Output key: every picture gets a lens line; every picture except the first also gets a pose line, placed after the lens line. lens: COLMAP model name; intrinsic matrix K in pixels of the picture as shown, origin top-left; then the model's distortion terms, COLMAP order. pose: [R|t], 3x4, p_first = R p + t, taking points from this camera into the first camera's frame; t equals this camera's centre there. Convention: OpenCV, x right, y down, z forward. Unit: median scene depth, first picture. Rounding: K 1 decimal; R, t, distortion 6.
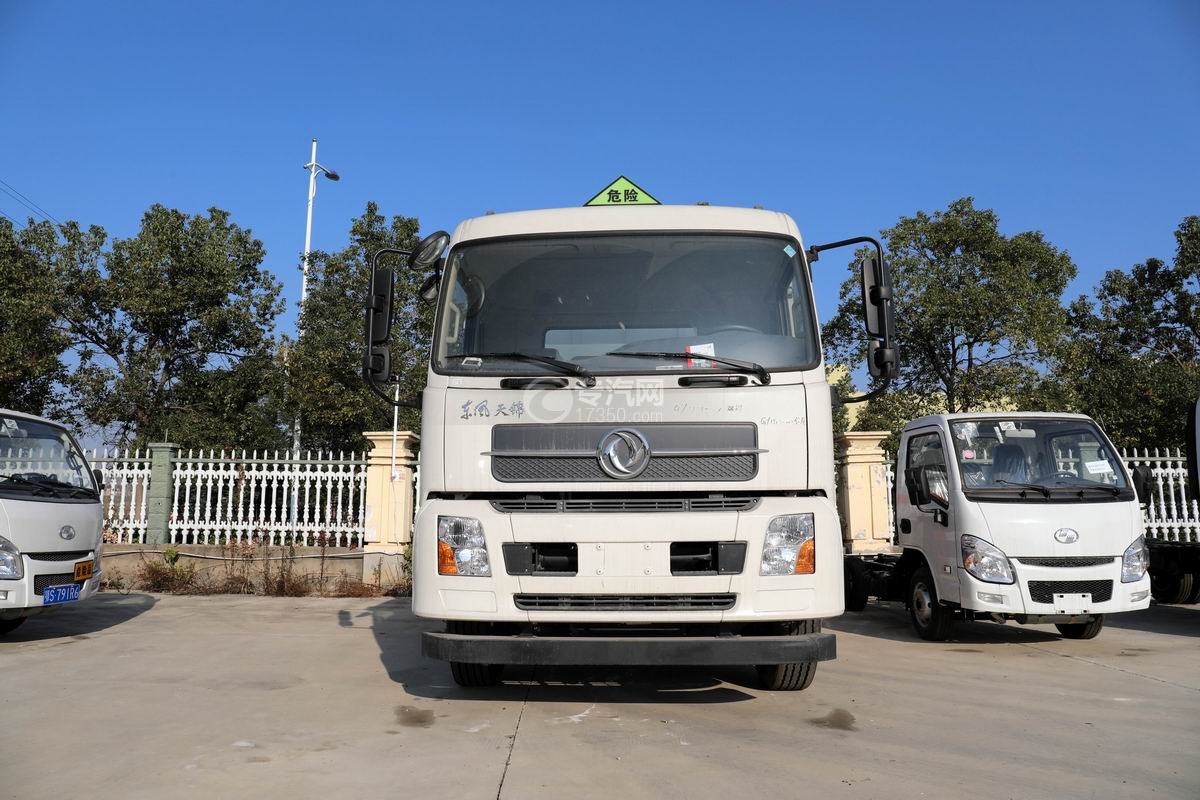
lens RADIAL K [[797.4, 0, 594.3], [0, 797.4, 401.2], [0, 0, 1]] dist [-0.095962, 0.066494]
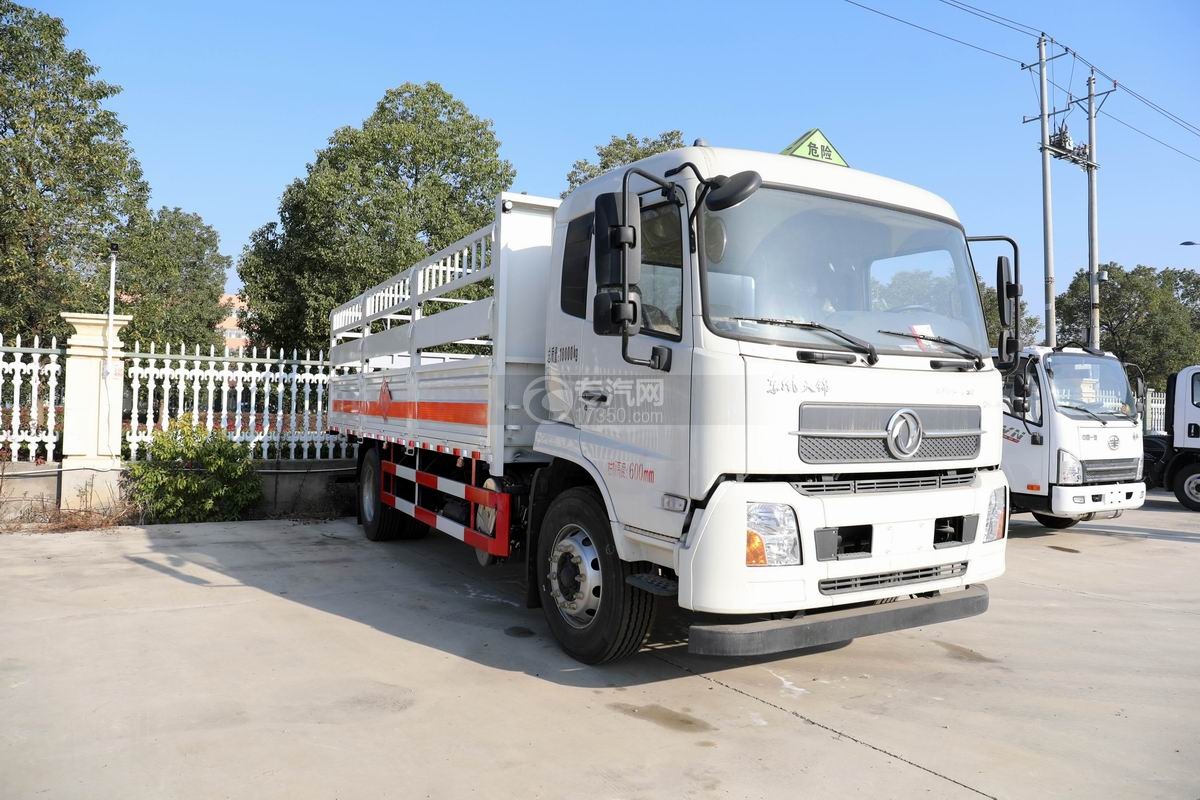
lens RADIAL K [[797.4, 0, 594.1], [0, 797.4, 392.6], [0, 0, 1]] dist [-0.095962, 0.066494]
pose [[0.858632, 0.025992, 0.511933, -0.510260], [-0.096393, 0.989084, 0.111455, -0.038316], [-0.503448, -0.145045, 0.851764, 0.217574]]
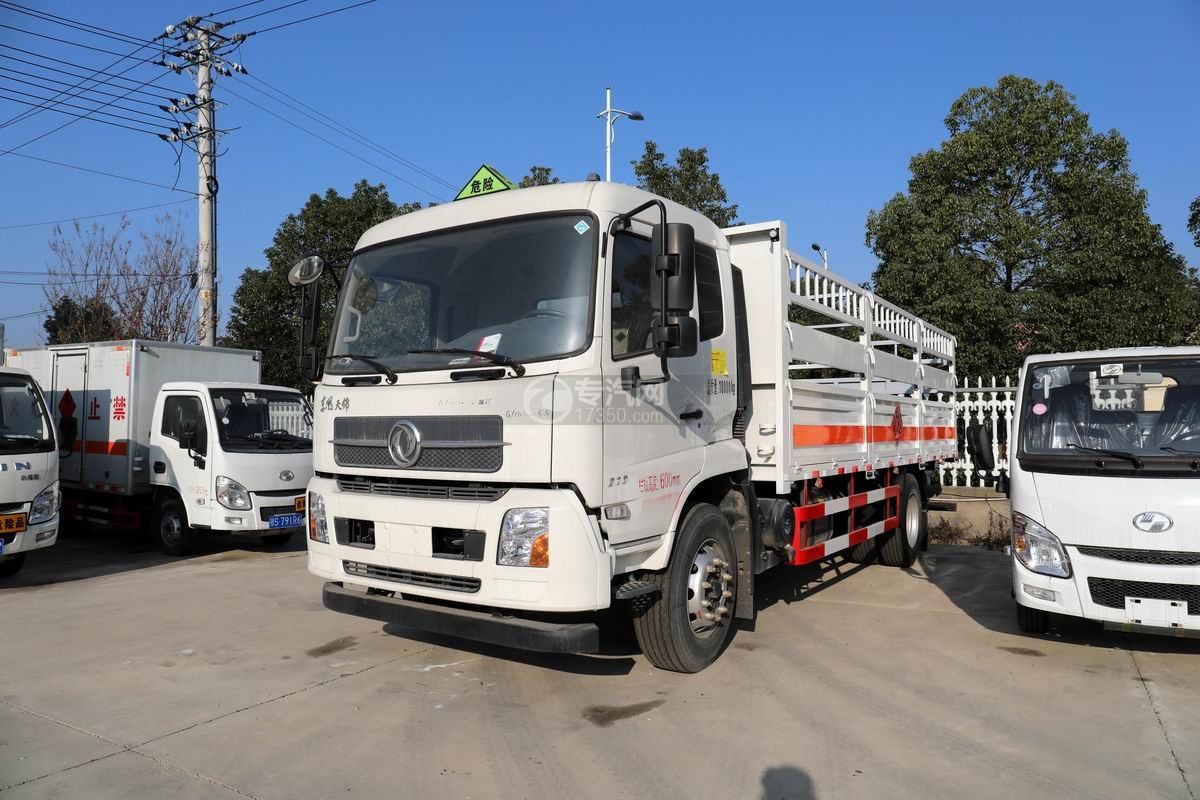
lens RADIAL K [[797.4, 0, 605.2], [0, 797.4, 392.3], [0, 0, 1]] dist [-0.095962, 0.066494]
pose [[0.868070, -0.021705, -0.495967, 0.516403], [0.072816, 0.993805, 0.083956, -0.049275], [0.491073, -0.108994, 0.864273, 0.116892]]
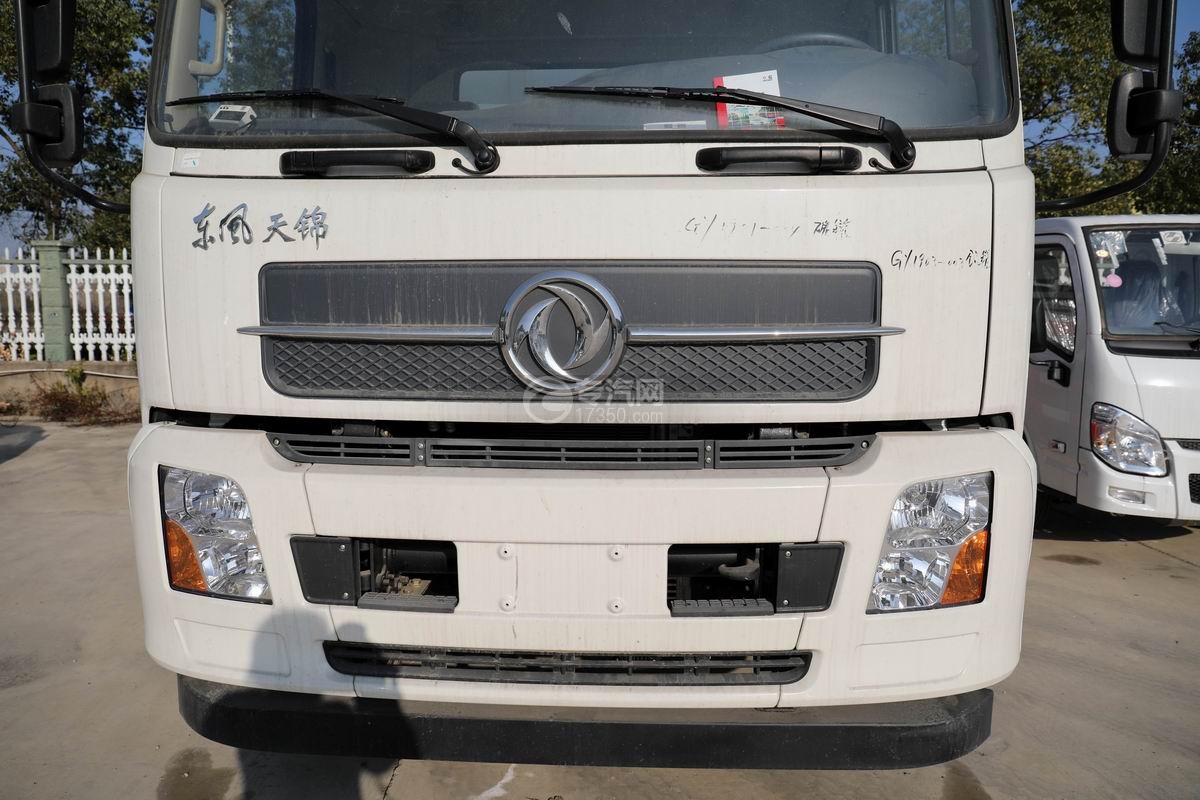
lens RADIAL K [[797.4, 0, 593.1], [0, 797.4, 384.4], [0, 0, 1]] dist [-0.095962, 0.066494]
pose [[0.999941, 0.001825, 0.010749, 0.030201], [-0.004427, 0.968923, 0.247324, -0.007954], [-0.009963, -0.247357, 0.968873, 0.365572]]
